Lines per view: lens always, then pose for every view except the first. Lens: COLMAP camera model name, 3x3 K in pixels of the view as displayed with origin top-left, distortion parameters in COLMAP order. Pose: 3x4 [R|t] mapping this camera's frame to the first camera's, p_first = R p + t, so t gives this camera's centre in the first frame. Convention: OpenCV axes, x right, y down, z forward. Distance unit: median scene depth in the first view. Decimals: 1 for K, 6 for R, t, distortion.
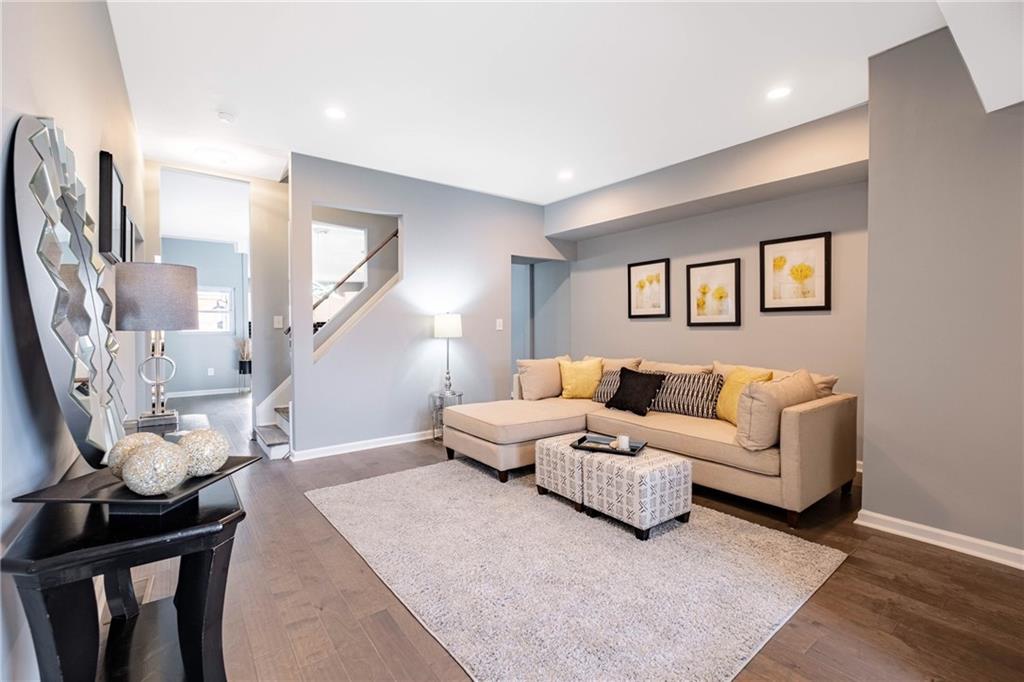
lens RADIAL K [[442.1, 0, 512.6], [0, 442.1, 332.6], [0, 0, 1]] dist [-0.015868, -0.000343]
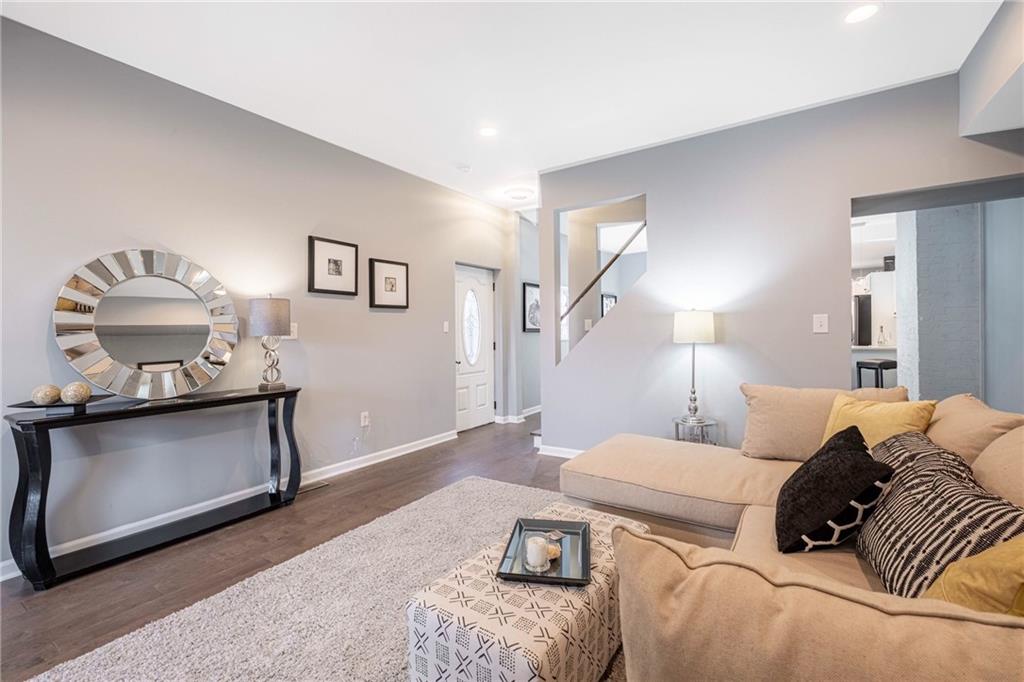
lens RADIAL K [[442.1, 0, 512.6], [0, 442.1, 332.6], [0, 0, 1]] dist [-0.015868, -0.000343]
pose [[0.350381, -0.005097, -0.936593, 0.534316], [-0.001238, 0.999982, -0.005905, -0.002192], [0.936606, 0.003228, 0.350369, 0.583916]]
